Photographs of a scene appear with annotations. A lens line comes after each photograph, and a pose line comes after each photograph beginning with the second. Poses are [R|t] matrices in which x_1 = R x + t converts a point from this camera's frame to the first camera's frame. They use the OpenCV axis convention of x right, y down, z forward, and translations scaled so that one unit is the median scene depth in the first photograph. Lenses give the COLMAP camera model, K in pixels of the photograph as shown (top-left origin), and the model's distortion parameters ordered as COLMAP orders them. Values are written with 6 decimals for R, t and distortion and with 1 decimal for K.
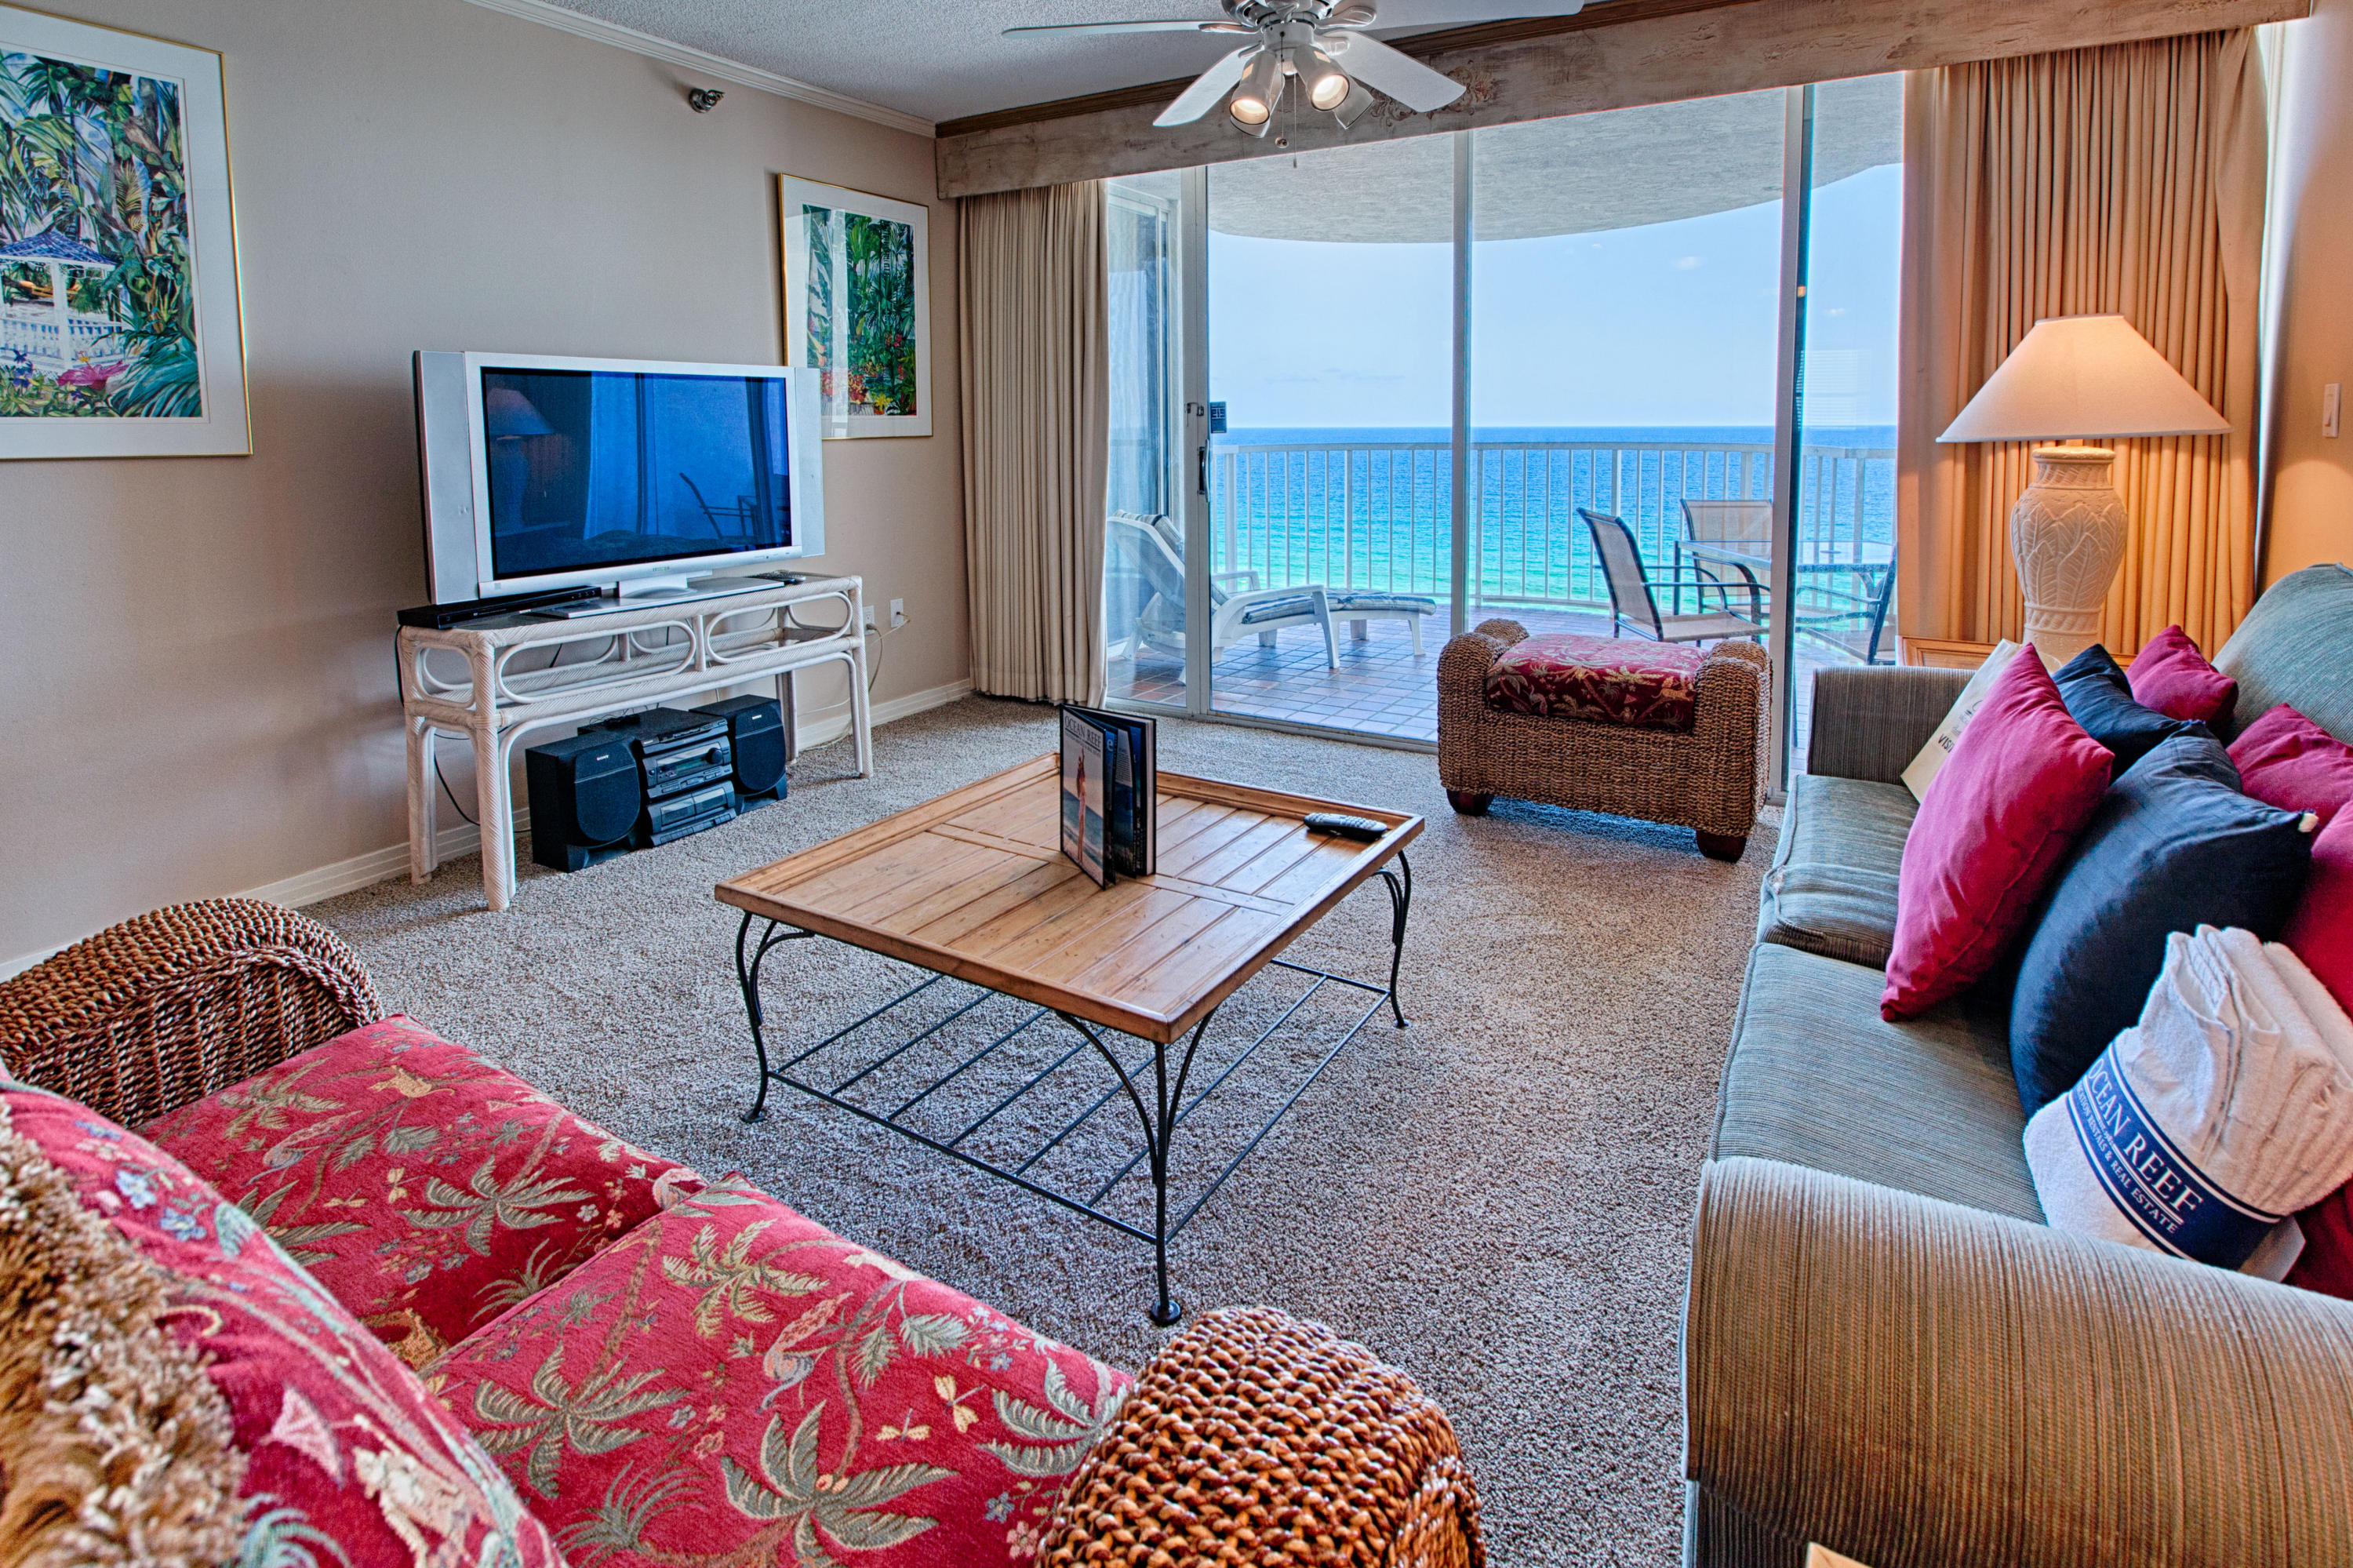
lens RADIAL K [[1108.3, 0, 1176.5], [0, 1108.3, 784.0], [0, 0, 1]] dist [-0.003034, 0.000149]
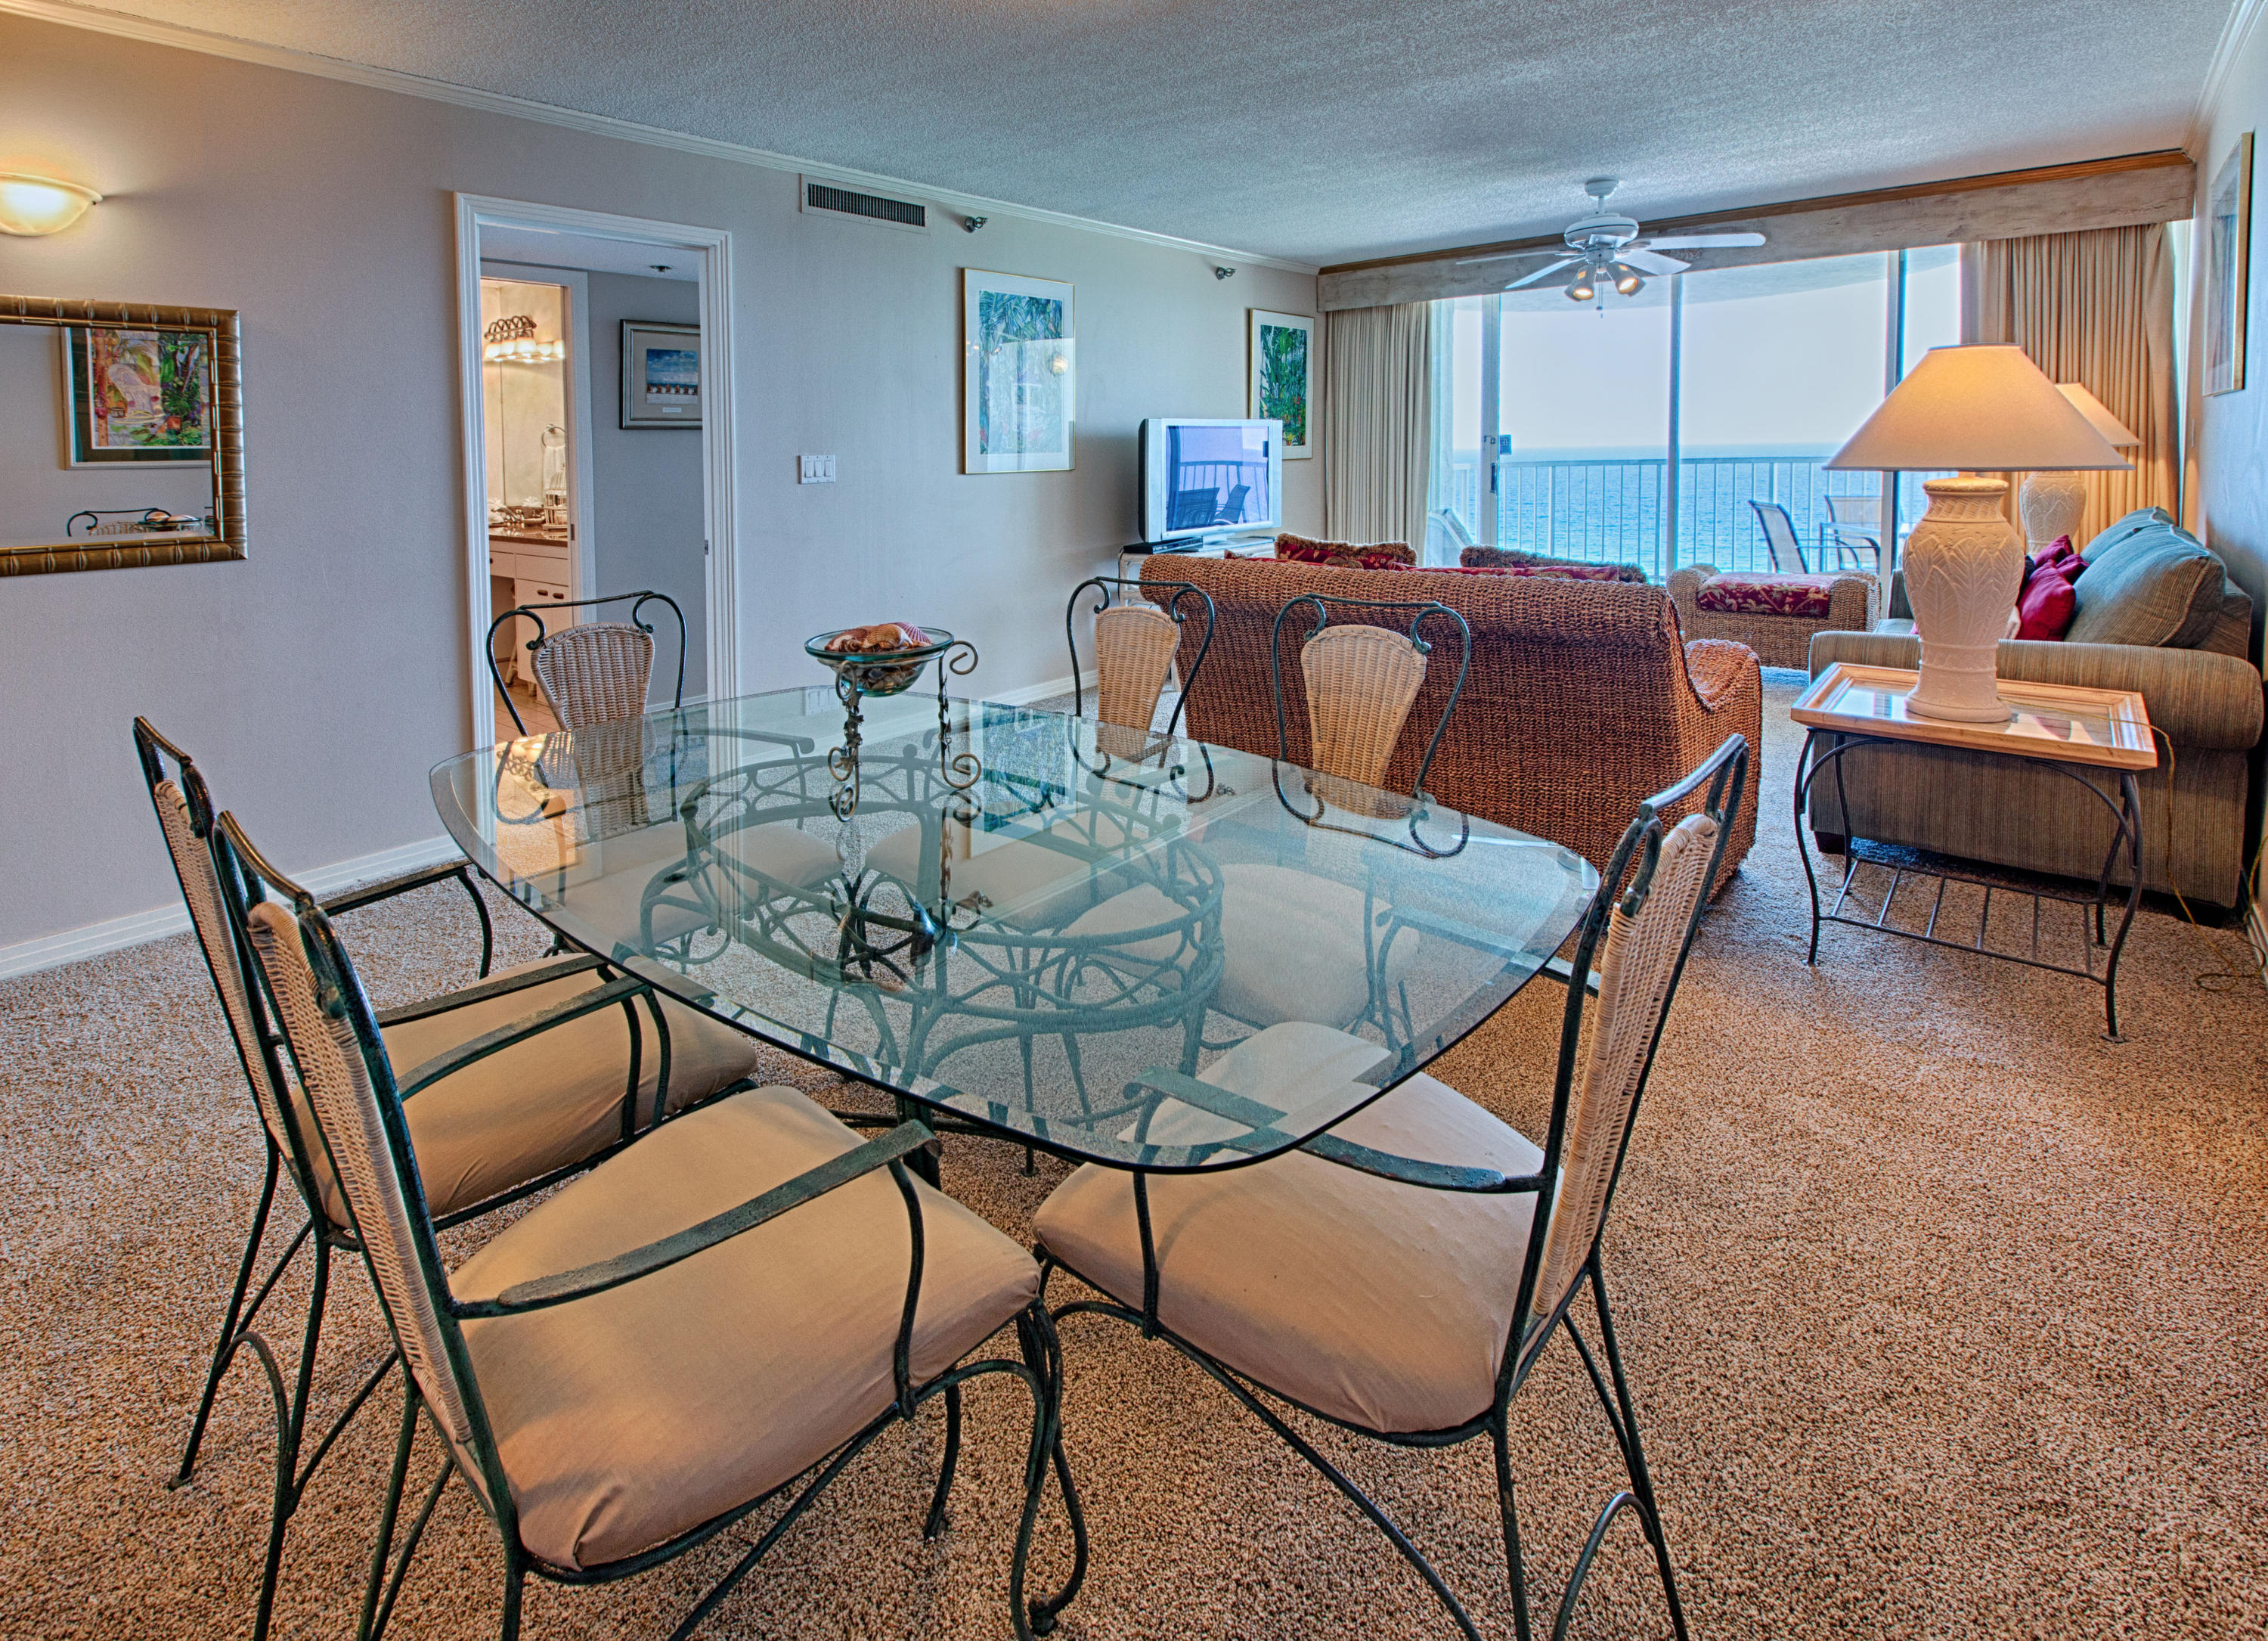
lens RADIAL K [[1069.9, 0, 1138.5], [0, 1069.9, 722.7], [0, 0, 1]] dist [0.002962, 0.001088]
pose [[0.988077, 0.025320, -0.151866, -0.350142], [-0.034920, 0.997534, -0.060884, 0.260620], [0.149950, 0.065461, 0.986524, -0.825824]]
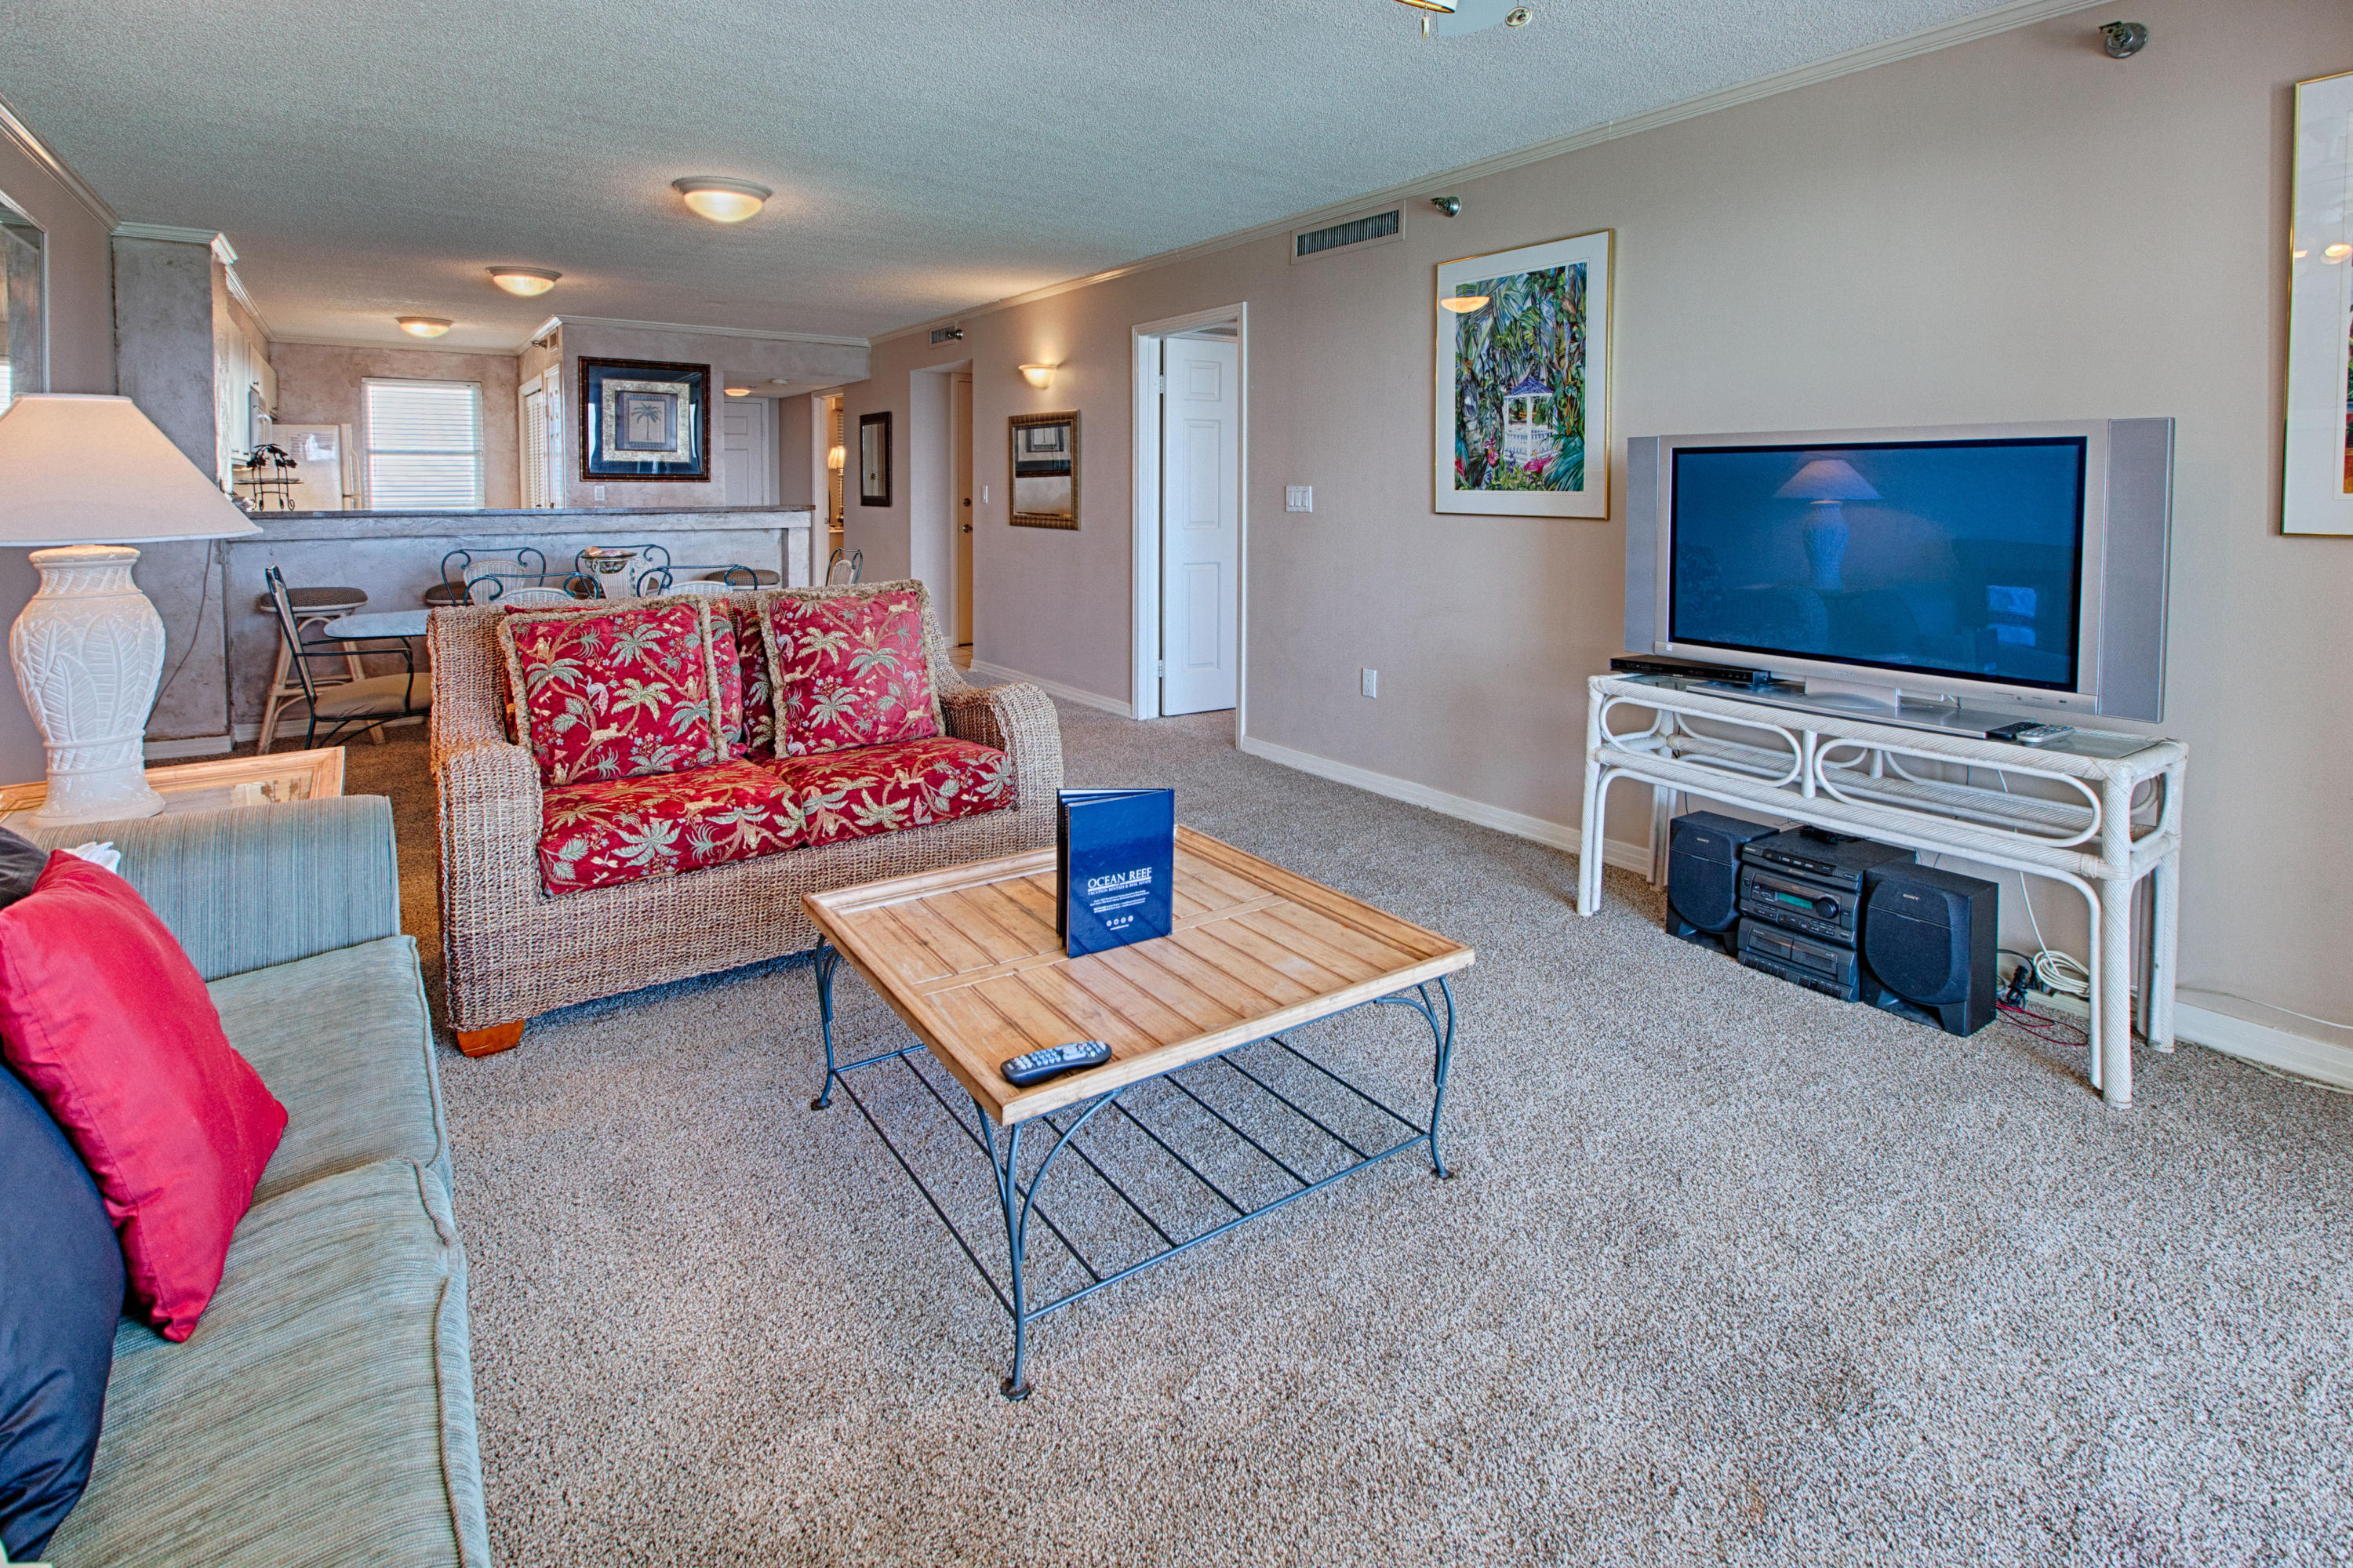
lens RADIAL K [[1108.3, 0, 1176.5], [0, 1108.3, 784.0], [0, 0, 1]] dist [-0.003034, 0.000149]
pose [[-0.413998, 0.237545, -0.878737, 0.579273], [-0.287602, 0.881767, 0.373862, -0.334278], [0.863650, 0.407504, -0.296731, 0.983867]]
